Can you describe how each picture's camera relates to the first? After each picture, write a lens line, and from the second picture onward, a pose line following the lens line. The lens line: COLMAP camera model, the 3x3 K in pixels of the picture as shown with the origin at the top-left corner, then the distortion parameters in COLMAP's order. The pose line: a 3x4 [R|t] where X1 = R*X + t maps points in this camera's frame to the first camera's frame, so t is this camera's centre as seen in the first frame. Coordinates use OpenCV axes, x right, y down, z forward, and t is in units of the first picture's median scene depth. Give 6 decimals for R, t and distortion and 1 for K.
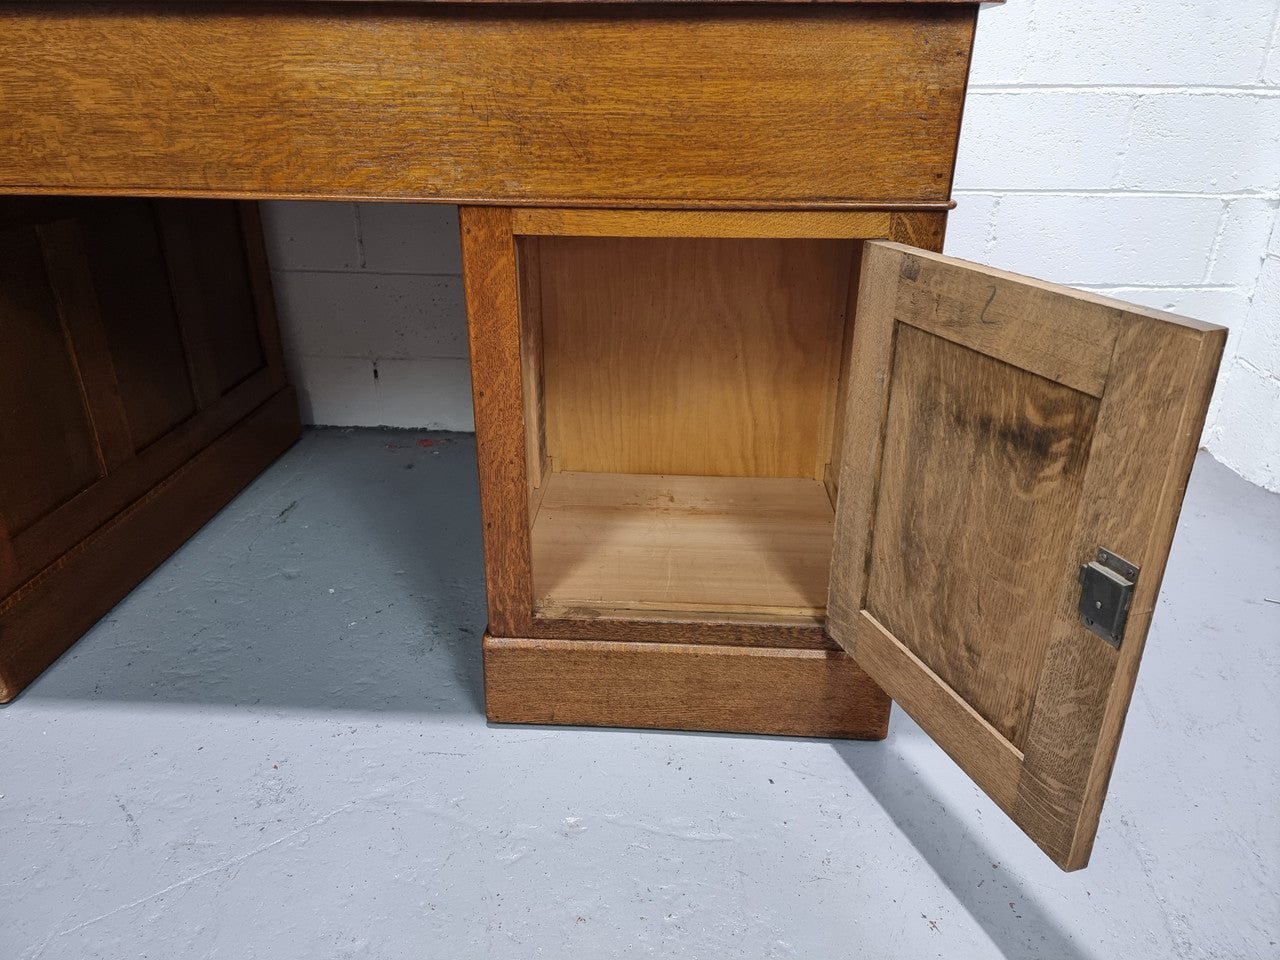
lens RADIAL K [[886.6, 0, 639.6], [0, 886.6, 477.0], [0, 0, 1]] dist [0.063809, -0.039636]
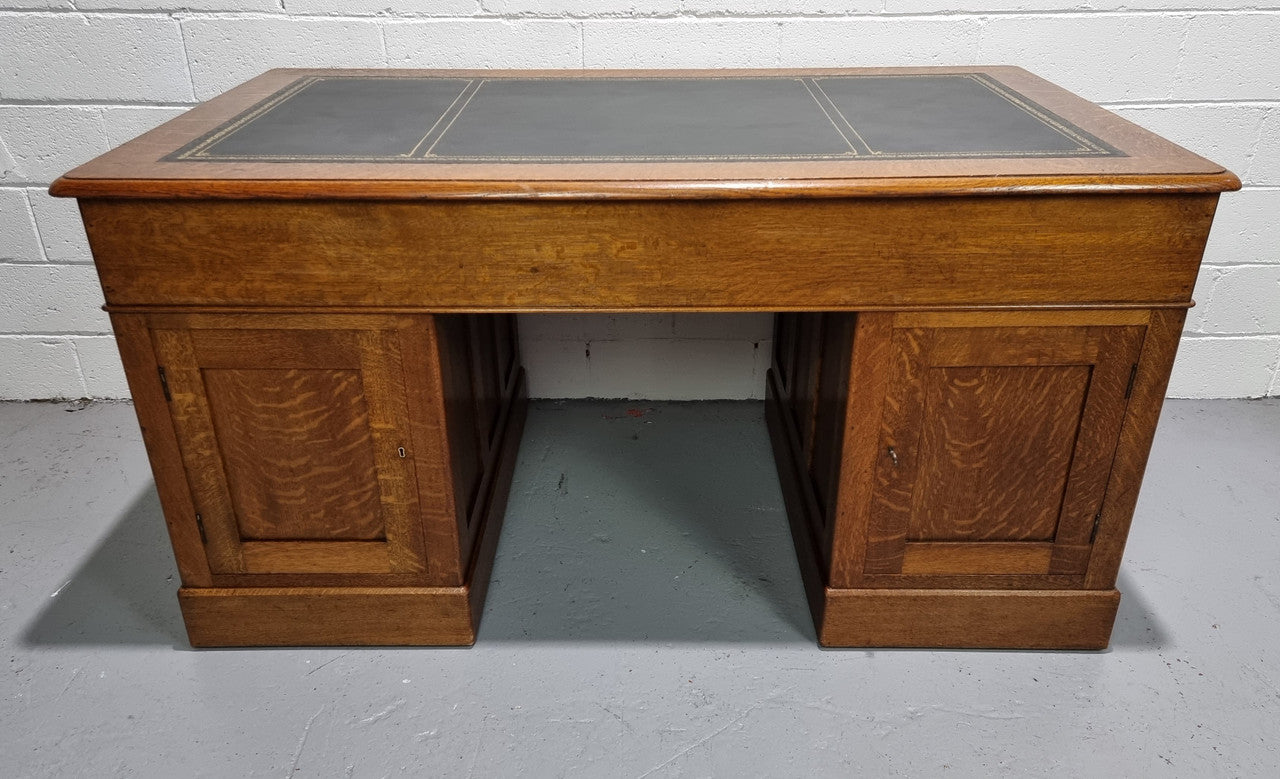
lens RADIAL K [[1025.0, 0, 635.4], [0, 1025.0, 466.3], [0, 0, 1]] dist [0.083105, -0.056172]
pose [[0.998831, -0.034483, 0.033866, -0.635134], [0.030955, 0.994539, 0.099672, -0.225429], [-0.037118, -0.098507, 0.994444, -0.721731]]
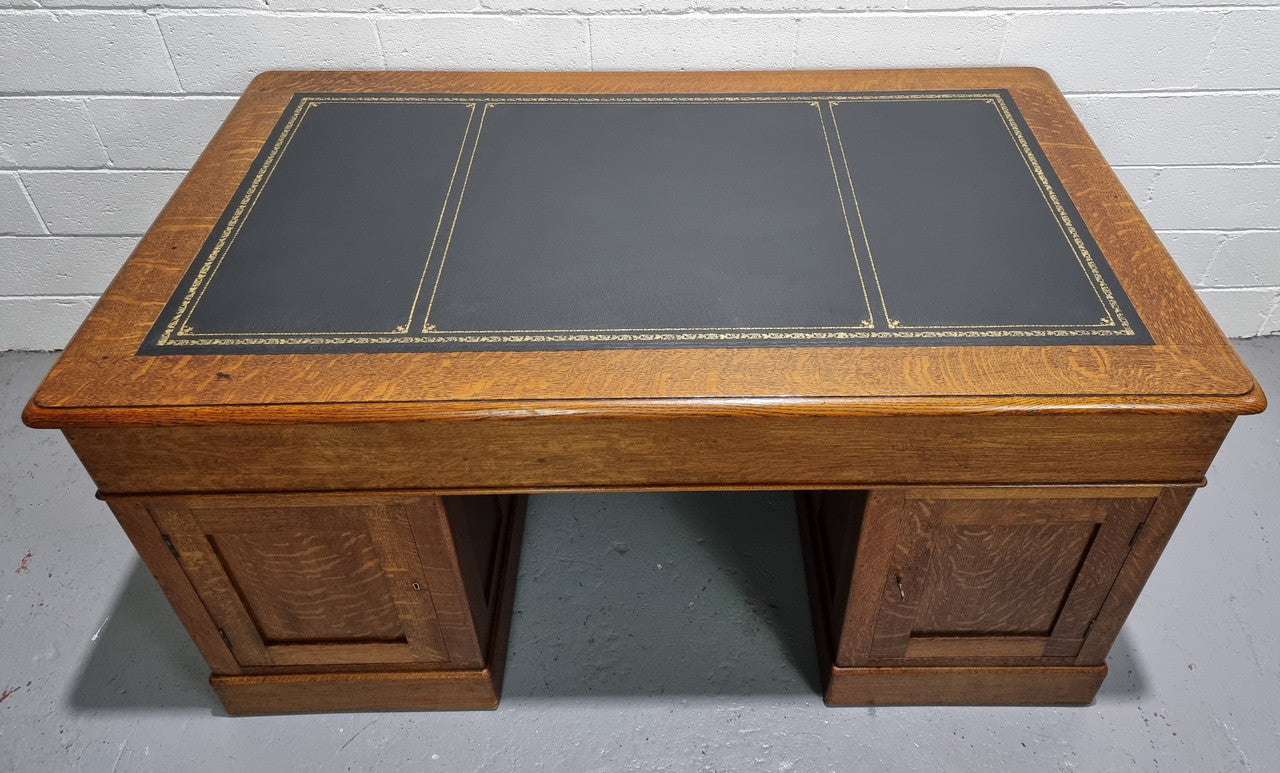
lens RADIAL K [[939.7, 0, 679.7], [0, 939.7, 316.1], [0, 0, 1]] dist [0.061610, -0.032407]
pose [[0.997568, -0.051968, 0.046444, -0.570145], [0.035586, 0.952735, 0.301712, -1.043610], [-0.059928, -0.299325, 0.952267, -0.383957]]
